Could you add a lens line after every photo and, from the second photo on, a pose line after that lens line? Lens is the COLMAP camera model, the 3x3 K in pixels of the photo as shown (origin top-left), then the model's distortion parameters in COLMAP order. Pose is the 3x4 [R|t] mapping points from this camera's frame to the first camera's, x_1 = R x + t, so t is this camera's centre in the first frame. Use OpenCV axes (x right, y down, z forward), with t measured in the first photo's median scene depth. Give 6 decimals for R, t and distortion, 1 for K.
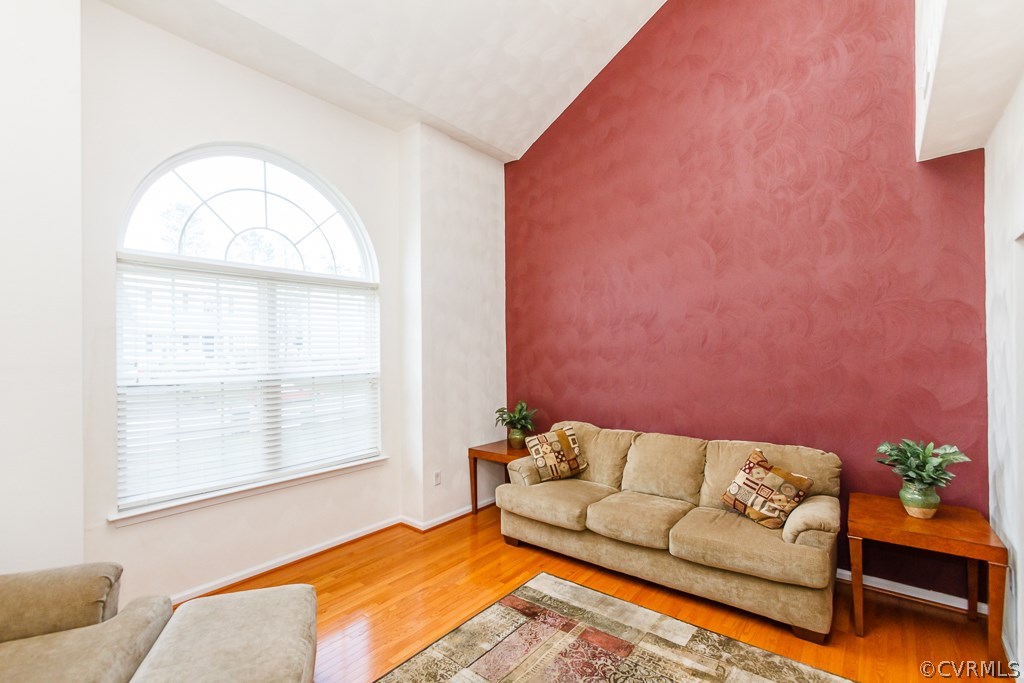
lens RADIAL K [[463.9, 0, 507.8], [0, 463.9, 351.2], [0, 0, 1]] dist [0.002636, -0.001722]
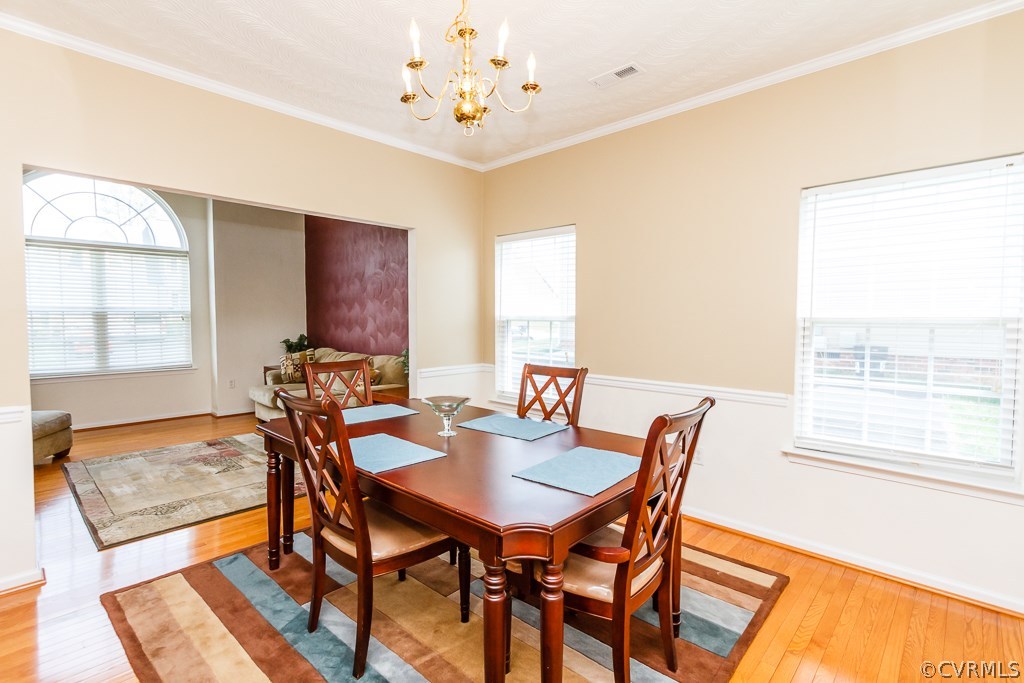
lens RADIAL K [[463.9, 0, 506.9], [0, 463.9, 340.2], [0, 0, 1]] dist [0.002636, -0.001722]
pose [[0.995224, 0.016656, -0.096190, 1.174460], [-0.013380, 0.999312, 0.034599, 0.097805], [0.096700, -0.033147, 0.994761, -0.526474]]
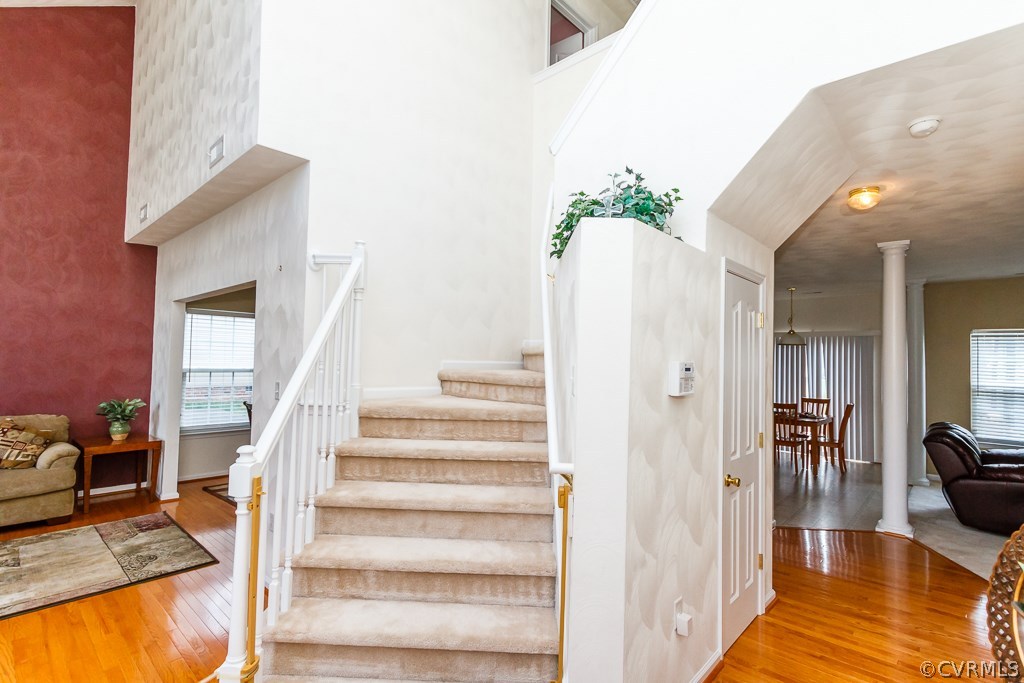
lens RADIAL K [[463.9, 0, 504.5], [0, 463.9, 339.3], [0, 0, 1]] dist [0.002636, -0.001722]
pose [[0.055128, 0.044143, 0.997503, -0.771397], [-0.027388, 0.998713, -0.042683, -0.003878], [-0.998104, -0.024967, 0.056266, -0.539390]]
